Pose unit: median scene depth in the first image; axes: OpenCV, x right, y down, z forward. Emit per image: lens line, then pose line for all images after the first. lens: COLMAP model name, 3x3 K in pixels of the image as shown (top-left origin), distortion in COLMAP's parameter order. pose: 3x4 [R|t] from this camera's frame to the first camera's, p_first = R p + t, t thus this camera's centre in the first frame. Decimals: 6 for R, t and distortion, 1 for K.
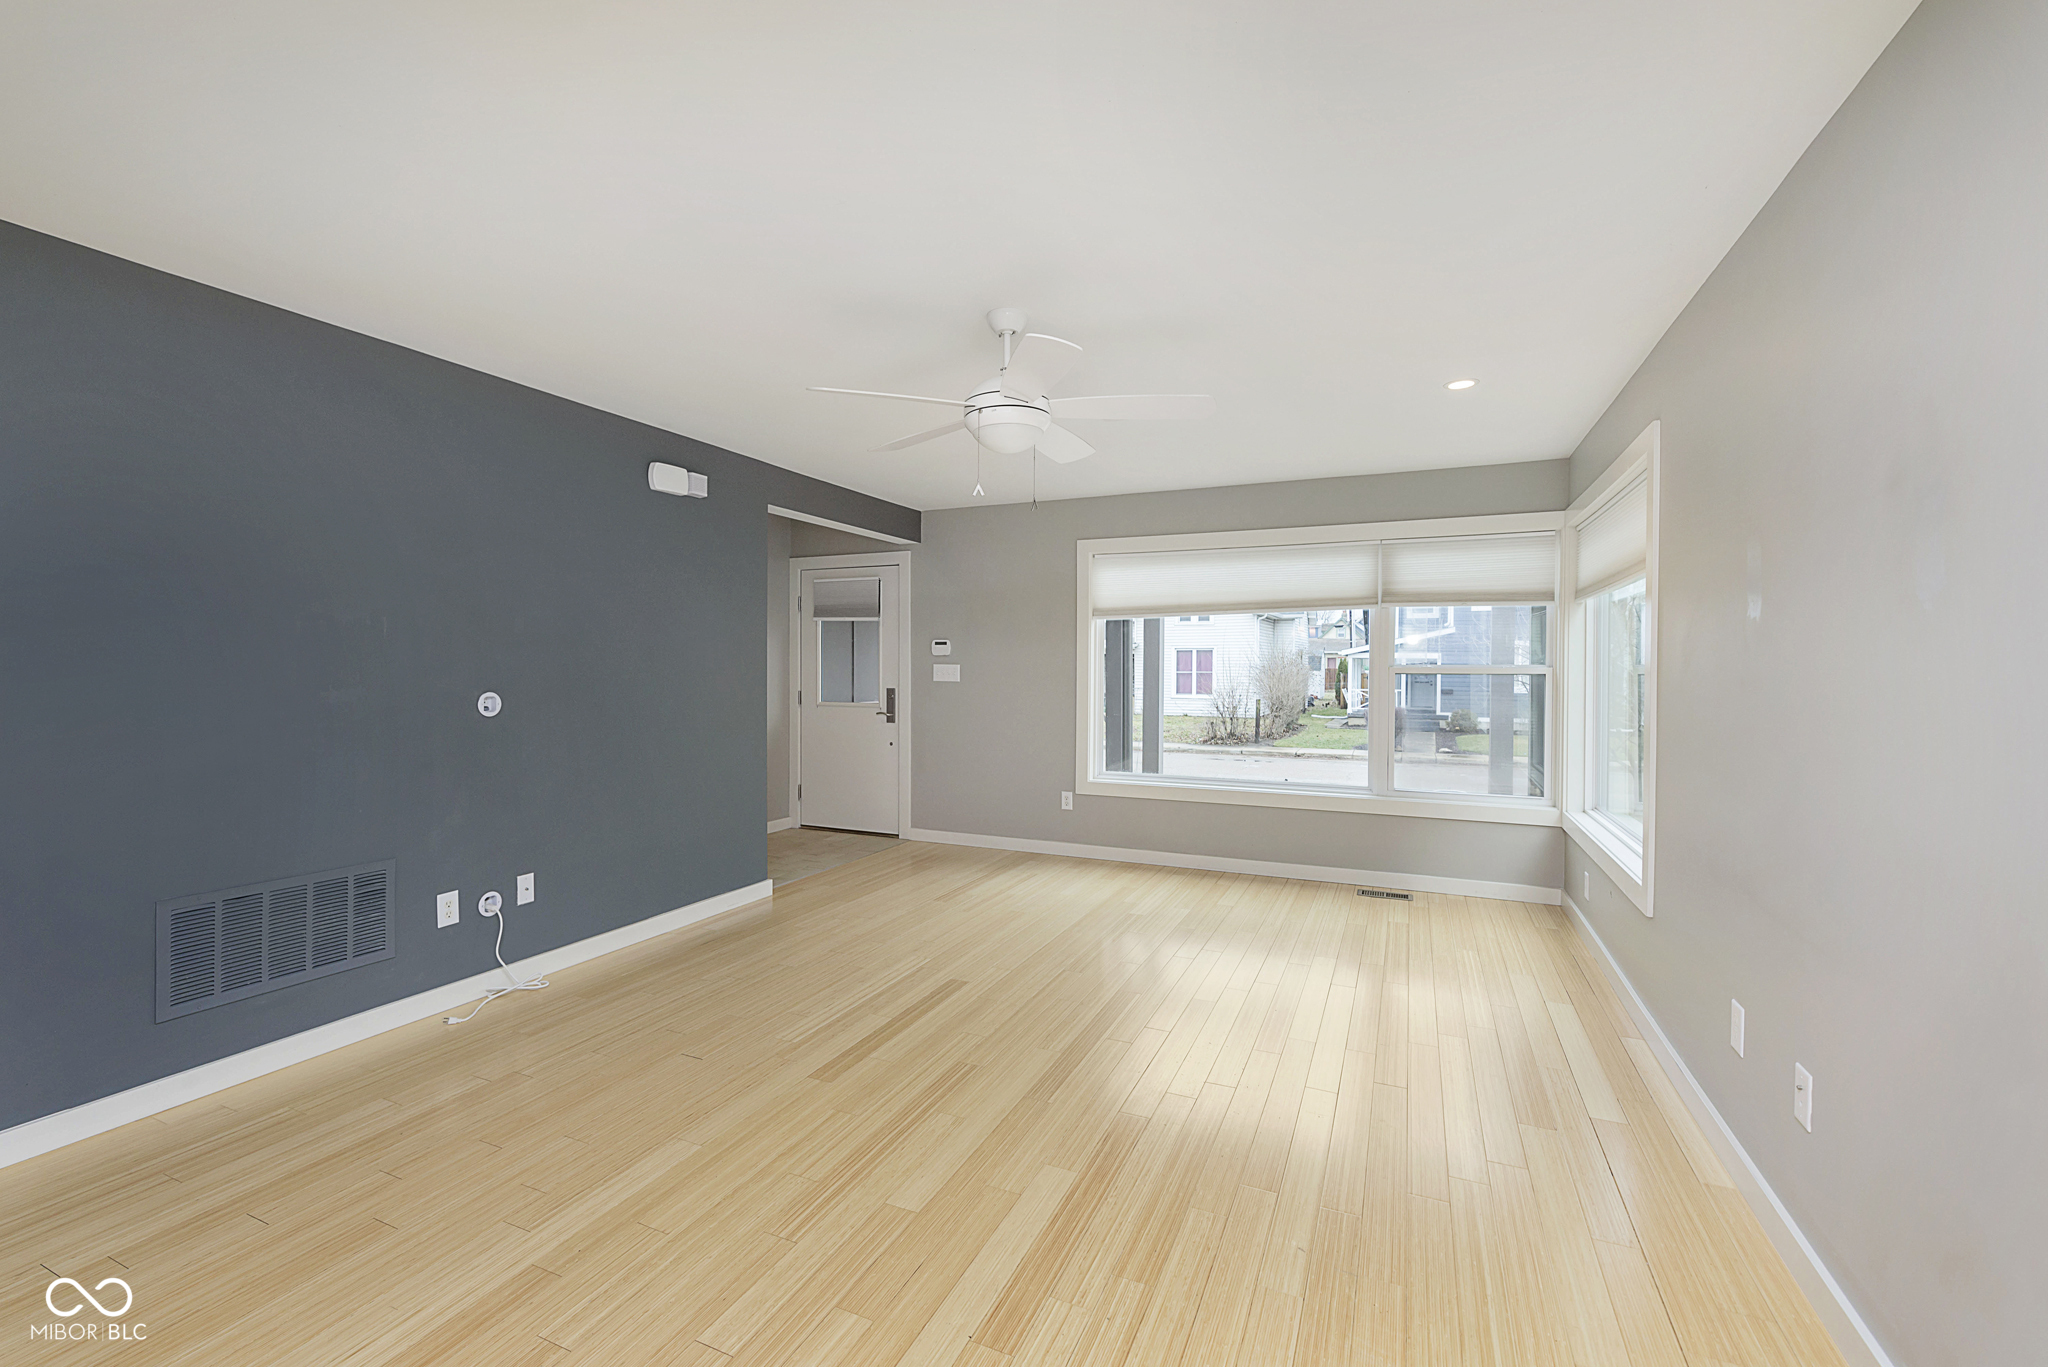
lens RADIAL K [[886.1, 0, 994.8], [0, 886.1, 673.3], [0, 0, 1]] dist [0.009663, -0.000451]
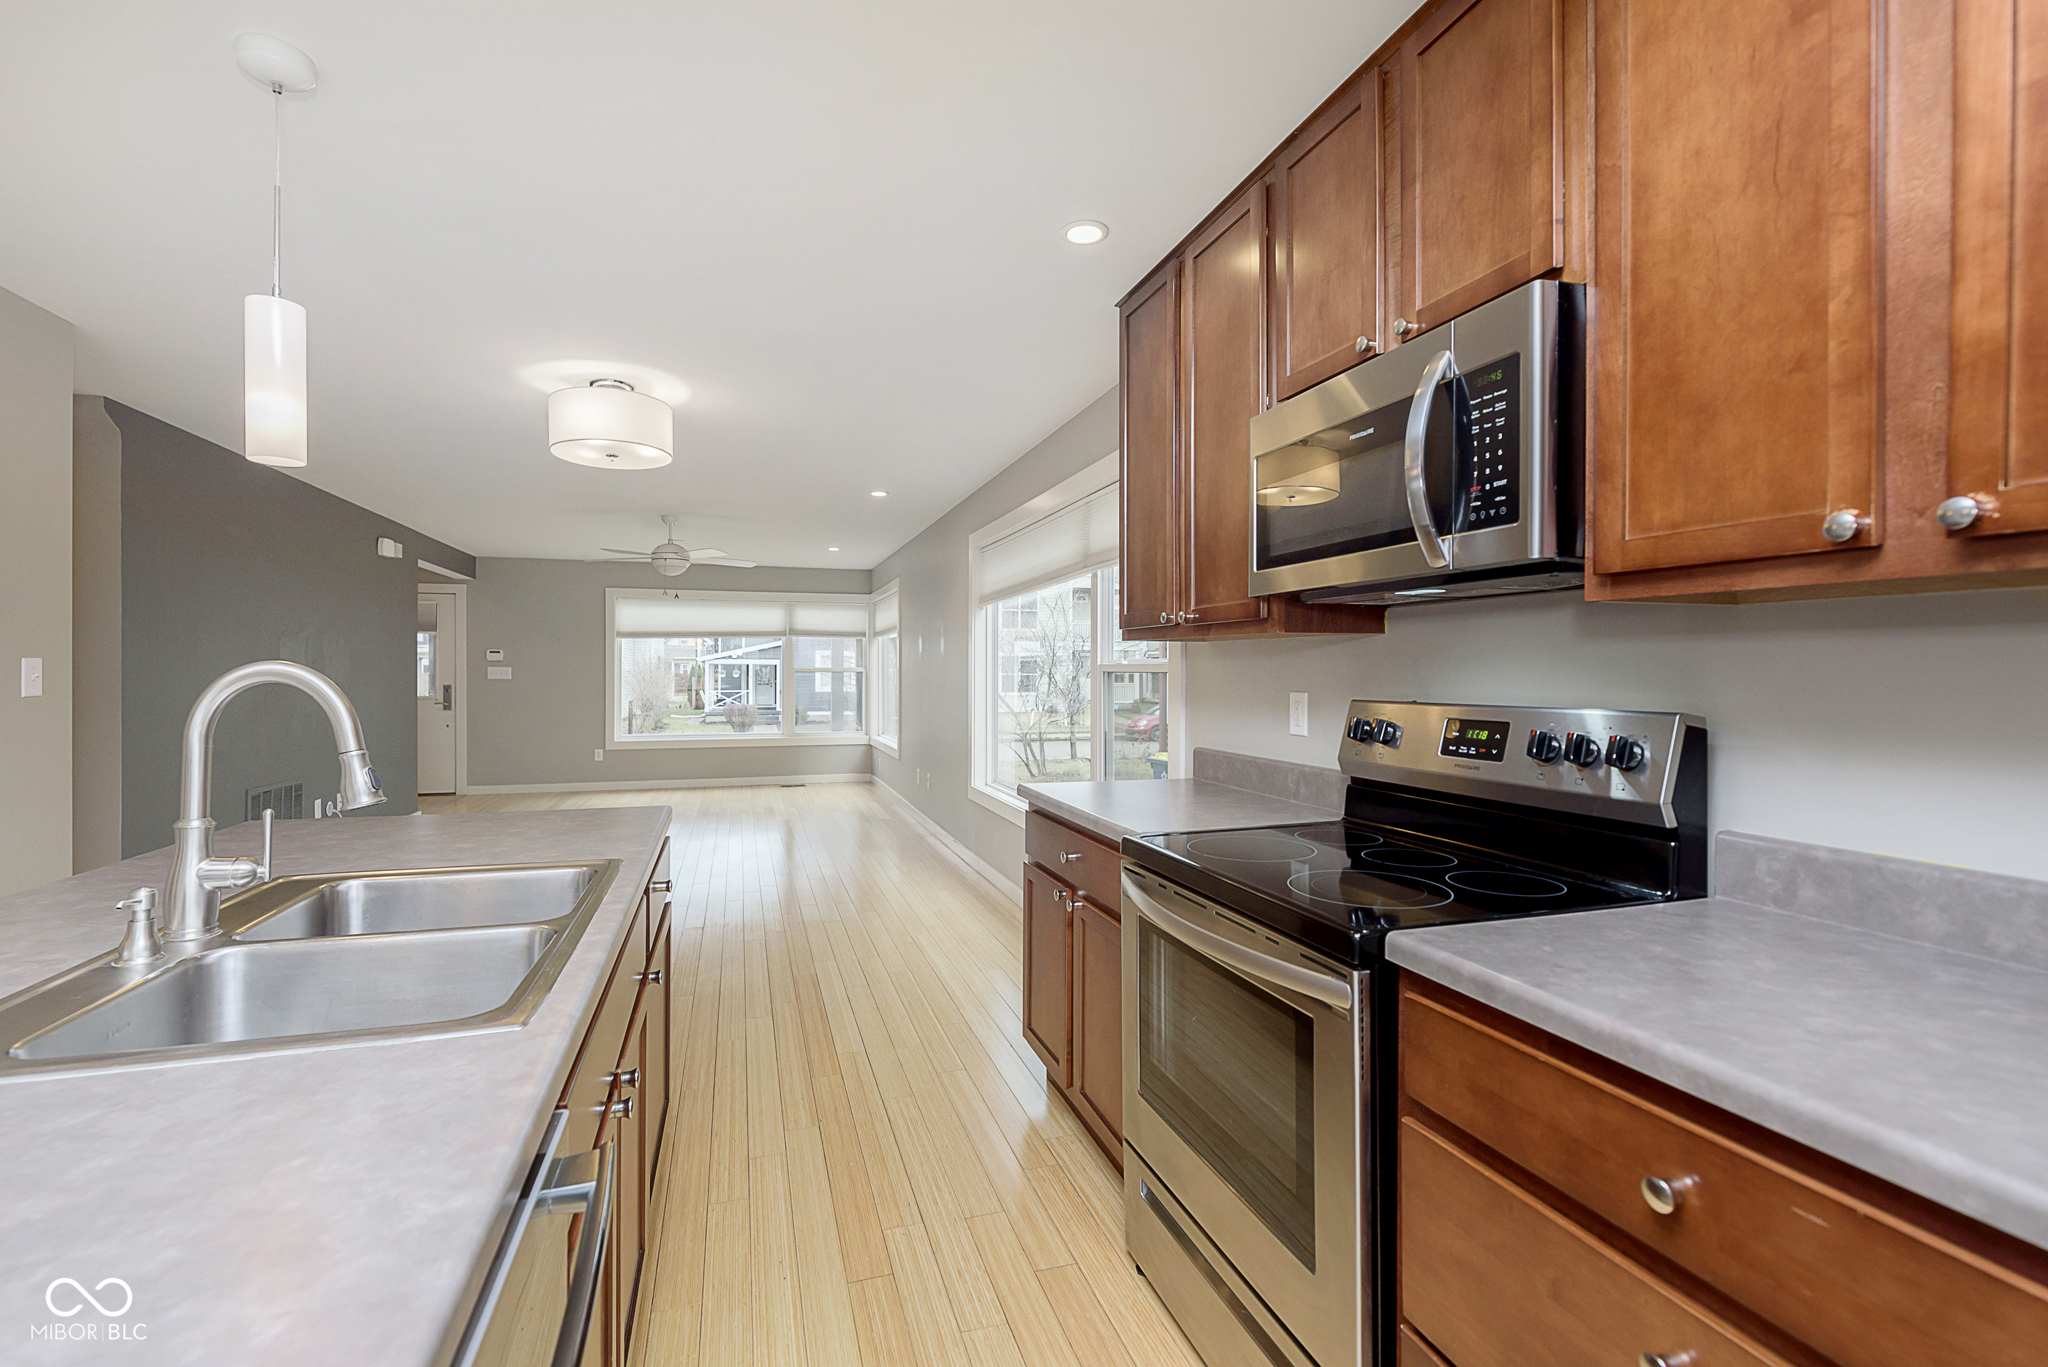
lens RADIAL K [[880.9, 0, 998.3], [0, 880.9, 671.0], [0, 0, 1]] dist [0.000454, -0.000394]
pose [[0.750293, -0.000464, 0.661105, -0.415706], [0.006428, 0.999958, -0.006594, 0.011415], [-0.661074, 0.009197, 0.750265, -0.623384]]
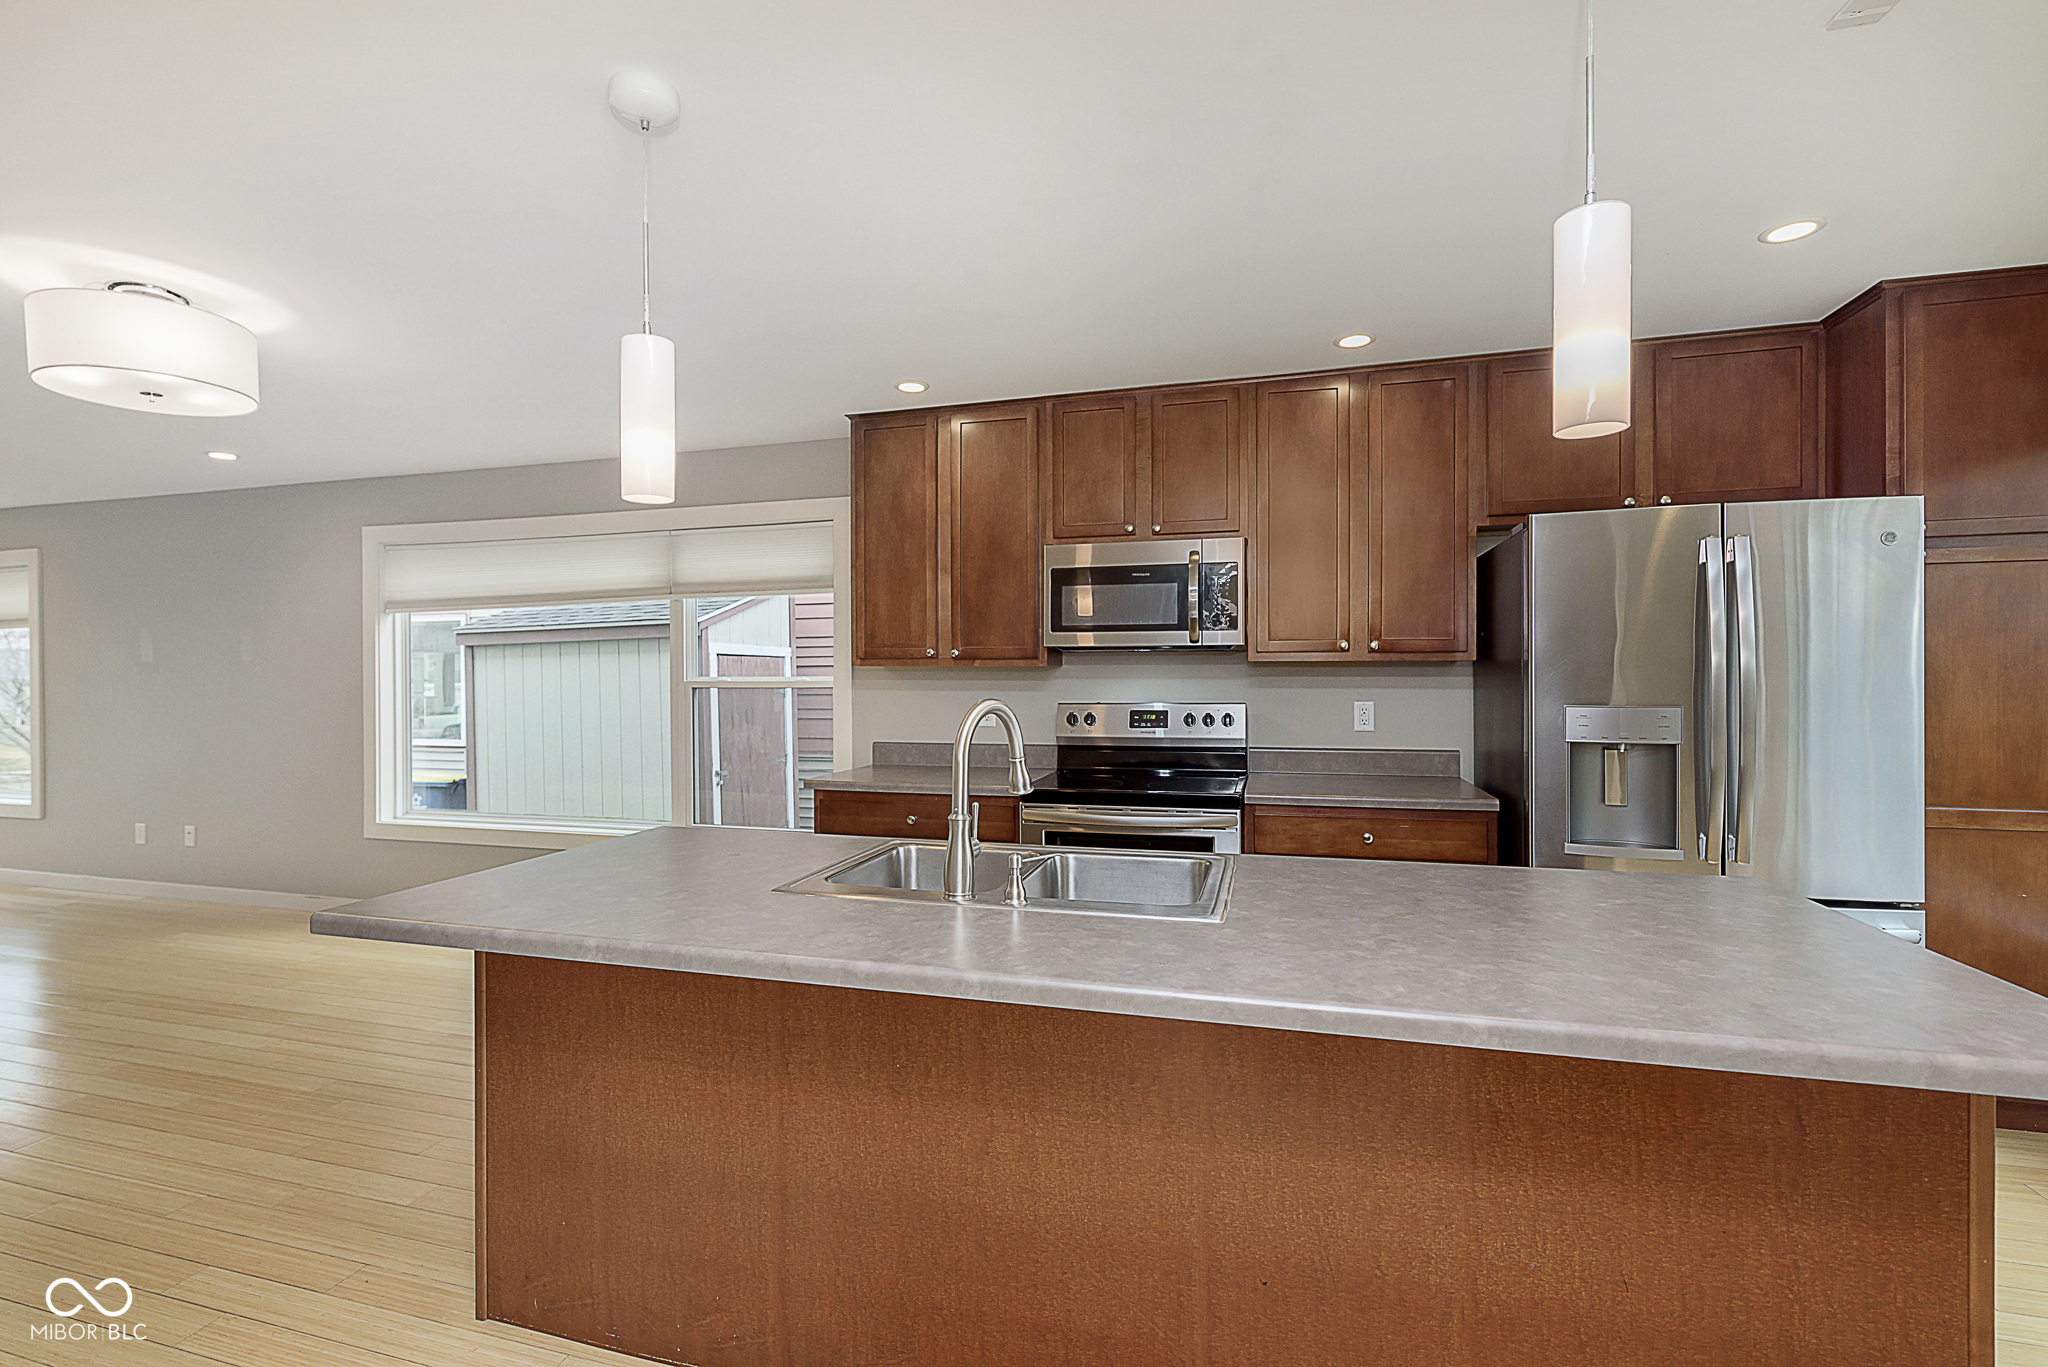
lens RADIAL K [[943.9, 0, 1000.8], [0, 943.9, 717.8], [0, 0, 1]] dist [0.009476, 0.000289]
pose [[-0.143651, -0.039569, 0.988837, -0.738982], [0.014744, 0.999004, 0.042118, 0.002808], [-0.989519, 0.020629, -0.142925, -0.321117]]
